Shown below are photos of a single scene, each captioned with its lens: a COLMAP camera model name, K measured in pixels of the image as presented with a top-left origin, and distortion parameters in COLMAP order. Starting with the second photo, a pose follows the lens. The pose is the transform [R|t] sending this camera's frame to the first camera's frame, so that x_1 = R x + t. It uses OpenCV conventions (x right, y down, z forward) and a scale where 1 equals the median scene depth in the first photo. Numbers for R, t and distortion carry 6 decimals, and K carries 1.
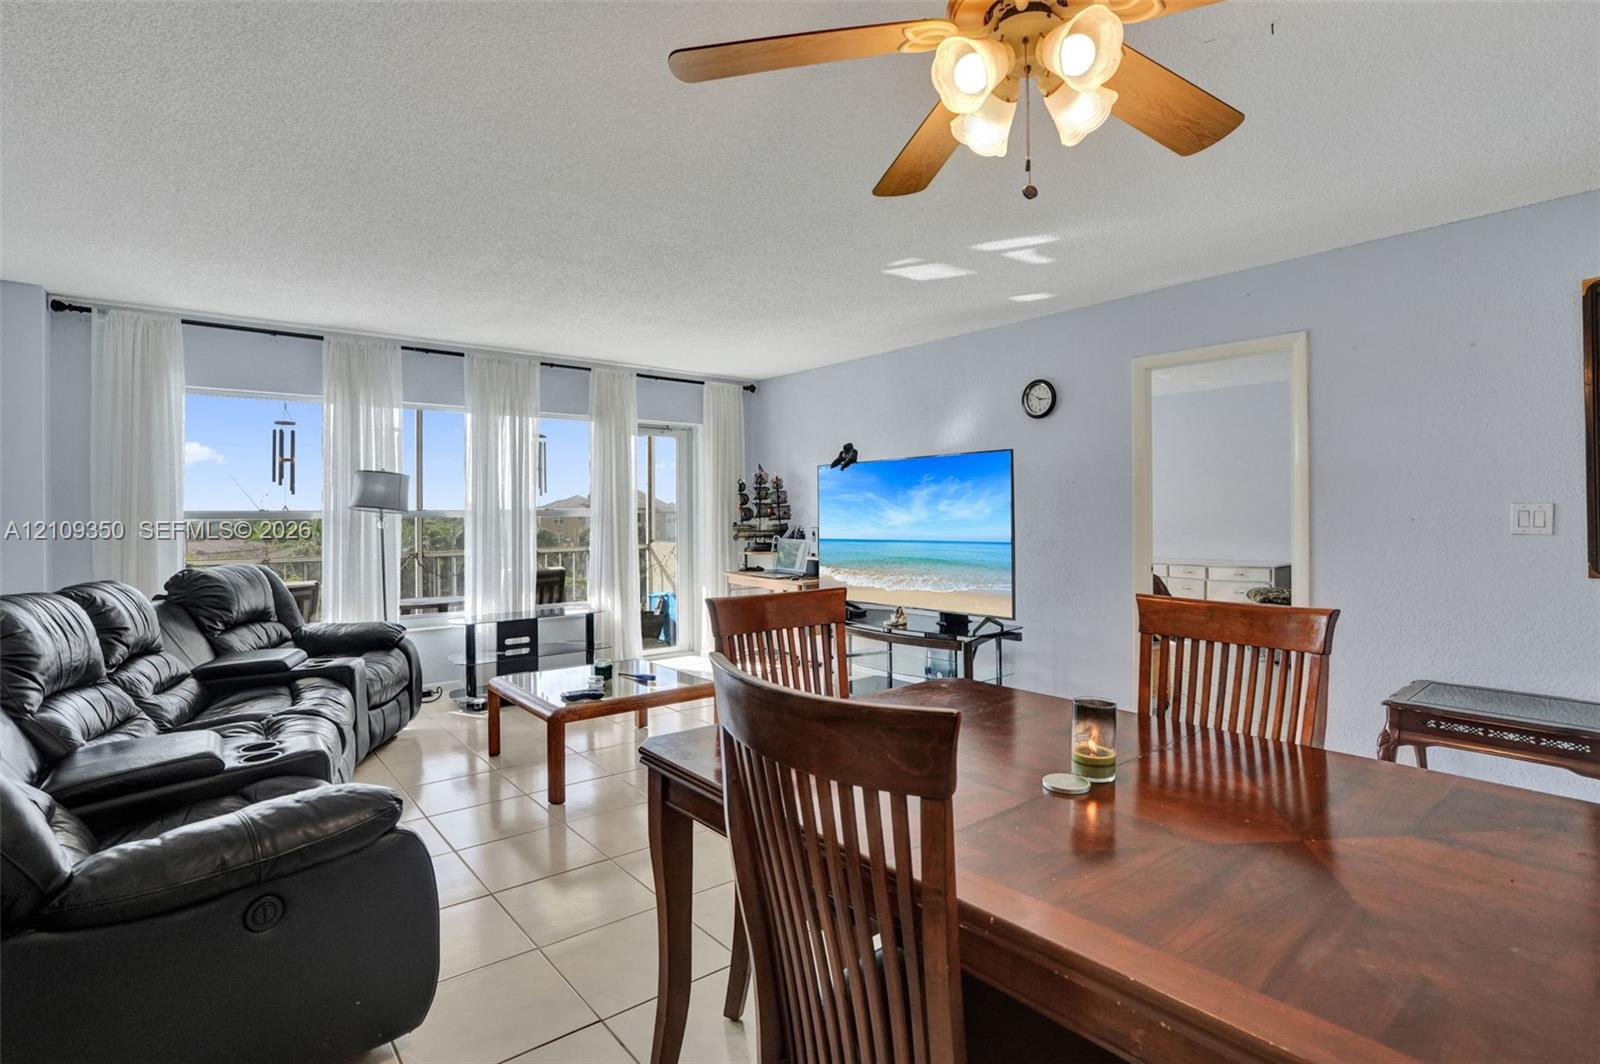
lens RADIAL K [[784.3, 0, 810.3], [0, 784.3, 510.7], [0, 0, 1]] dist [-0.044971, 0.022504]
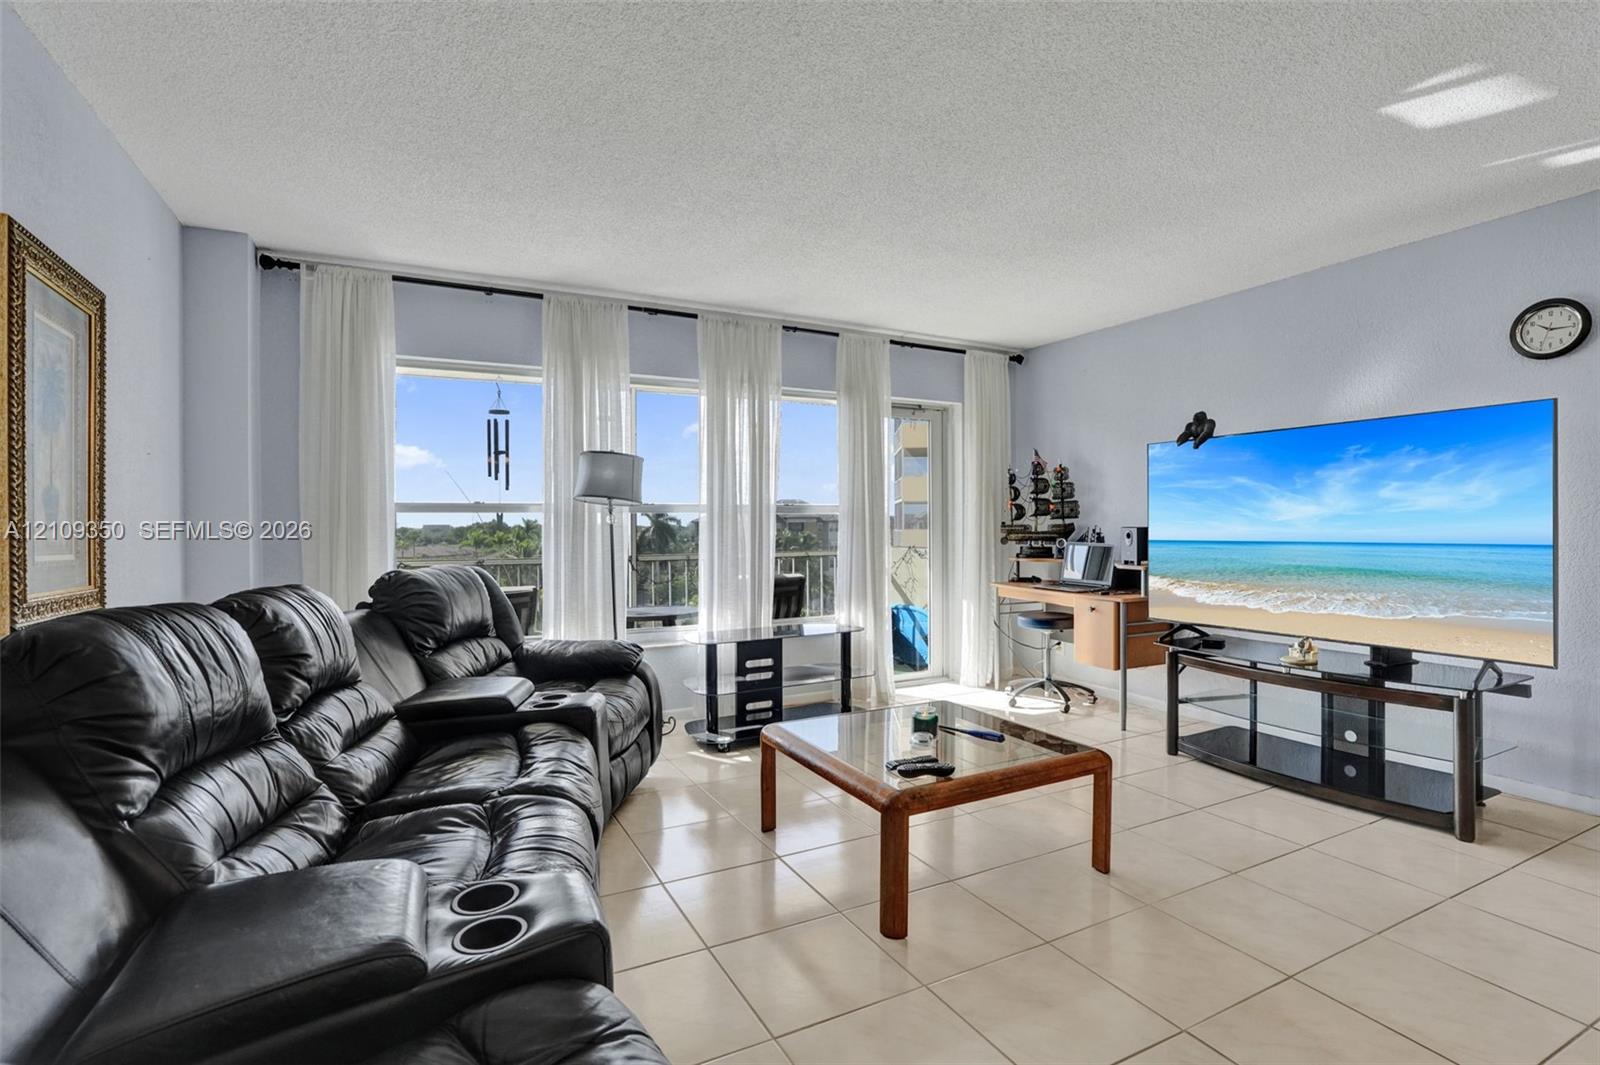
lens RADIAL K [[772.4, 0, 814.8], [0, 772.4, 529.9], [0, 0, 1]] dist [-0.051973, 0.023325]
pose [[0.980160, 0.002991, -0.198183, -0.182558], [-0.000487, 0.999920, 0.012679, 0.018753], [0.198205, -0.012331, 0.980083, 0.250708]]
